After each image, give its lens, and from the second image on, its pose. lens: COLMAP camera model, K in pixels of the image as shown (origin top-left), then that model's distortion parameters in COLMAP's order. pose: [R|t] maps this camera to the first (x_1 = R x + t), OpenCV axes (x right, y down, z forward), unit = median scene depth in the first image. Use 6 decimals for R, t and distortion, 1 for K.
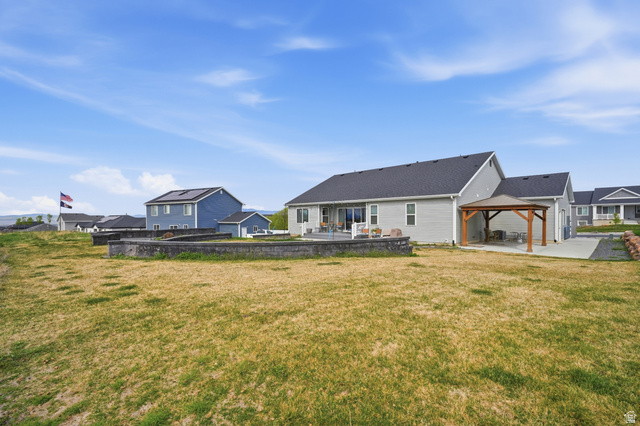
lens RADIAL K [[279.4, 0, 313.2], [0, 279.4, 223.5], [0, 0, 1]] dist [-0.000670, 0.000069]
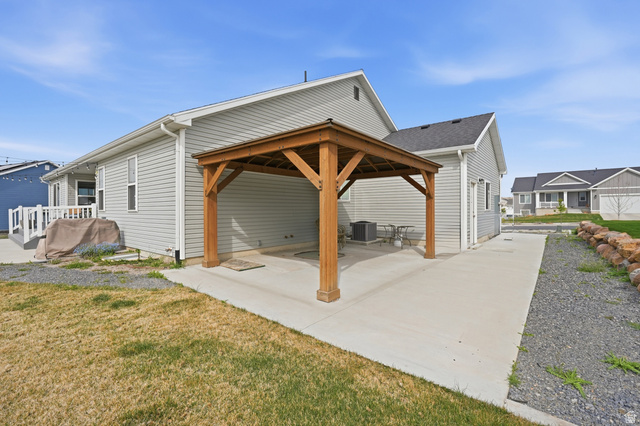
lens RADIAL K [[279.4, 0, 319.2], [0, 279.4, 212.6], [0, 0, 1]] dist [-0.000670, 0.000069]
pose [[0.992249, -0.002399, 0.124246, 0.230822], [0.003643, 0.999946, -0.009783, 0.006201], [-0.124215, 0.010160, 0.992203, 0.227914]]
